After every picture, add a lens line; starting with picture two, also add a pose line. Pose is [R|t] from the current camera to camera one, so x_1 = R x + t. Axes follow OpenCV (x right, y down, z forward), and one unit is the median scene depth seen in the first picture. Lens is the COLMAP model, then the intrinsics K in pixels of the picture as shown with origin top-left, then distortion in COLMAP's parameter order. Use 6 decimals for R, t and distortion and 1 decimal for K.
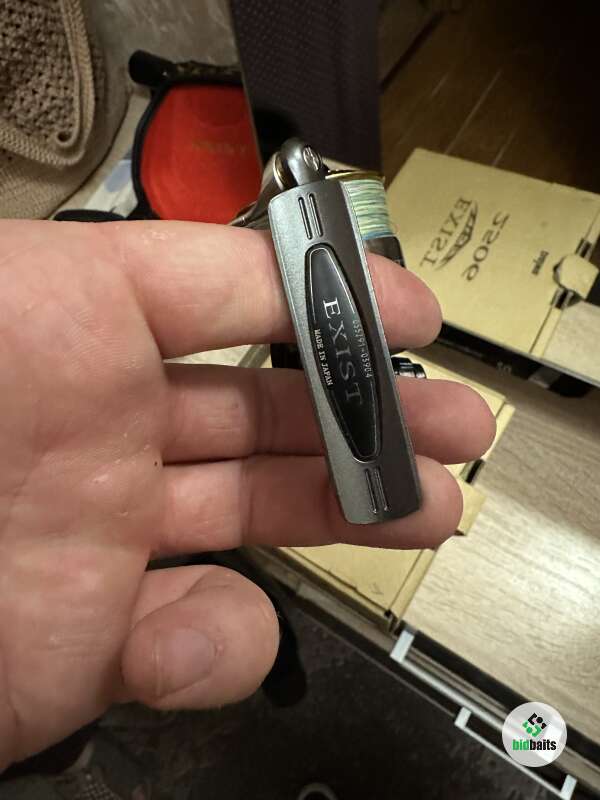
lens RADIAL K [[569.5, 0, 252.3], [0, 569.5, 400.8], [0, 0, 1]] dist [-0.011464, -0.000238]
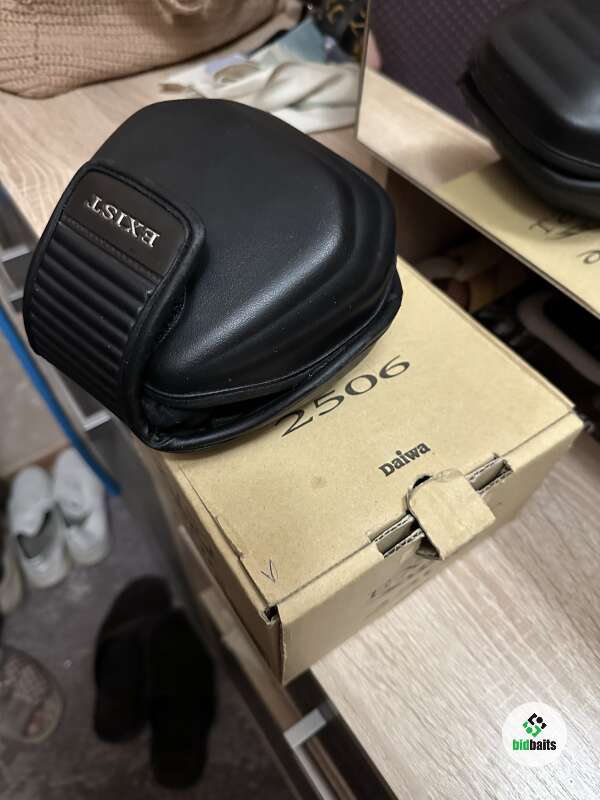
lens RADIAL K [[611.6, 0, 326.4], [0, 611.6, 427.1], [0, 0, 1]] dist [0.034229, 0.000404]
pose [[0.921154, 0.388273, -0.026836, 0.165493], [-0.388935, 0.915799, -0.100208, 0.166763], [-0.014332, 0.102744, 0.994605, 0.229073]]
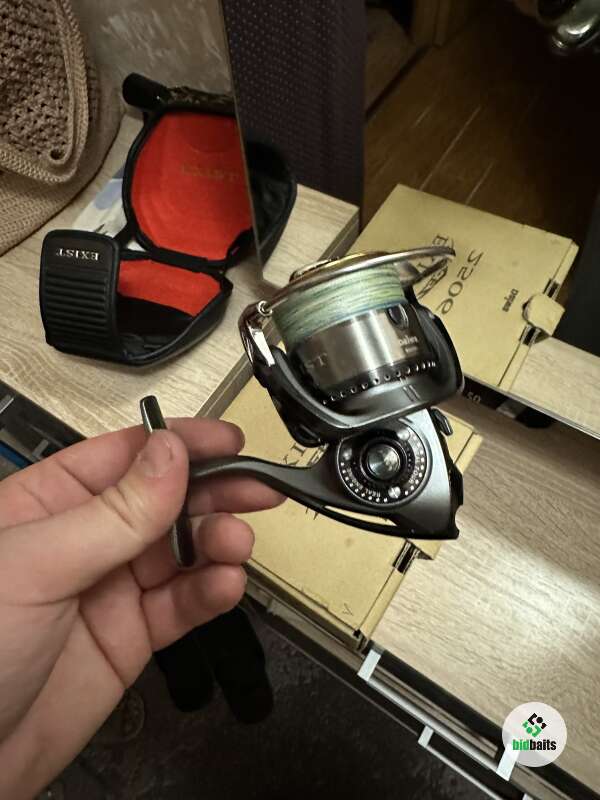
lens RADIAL K [[569.5, 0, 252.3], [0, 569.5, 400.8], [0, 0, 1]] dist [-0.011464, -0.000238]
pose [[0.998426, 0.036935, 0.042200, -0.008397], [-0.035949, 0.999068, -0.023896, -0.012742], [-0.043043, 0.022342, 0.998823, -0.026809]]
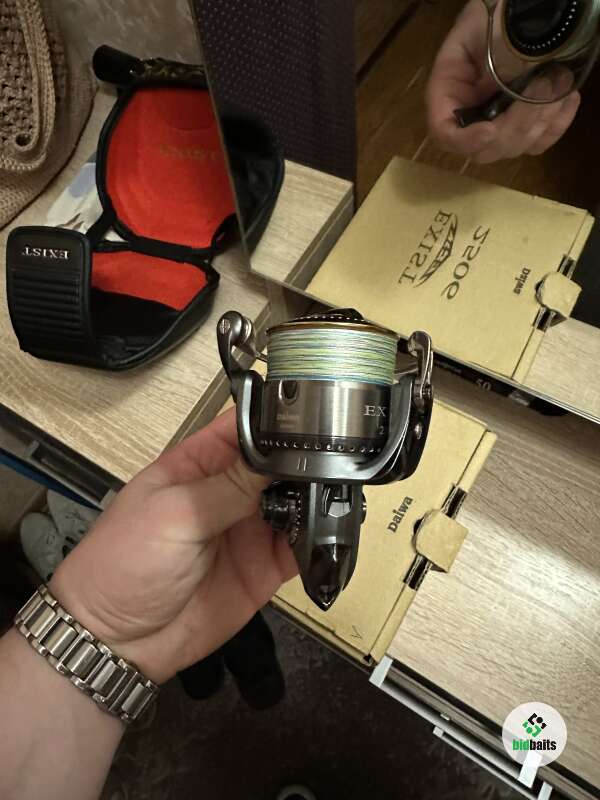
lens RADIAL K [[569.5, 0, 252.3], [0, 569.5, 400.8], [0, 0, 1]] dist [-0.011464, -0.000238]
pose [[0.999170, -0.008005, 0.039943, 0.007338], [0.007211, 0.999775, 0.019970, -0.055780], [-0.040094, -0.019665, 0.999002, 0.043536]]
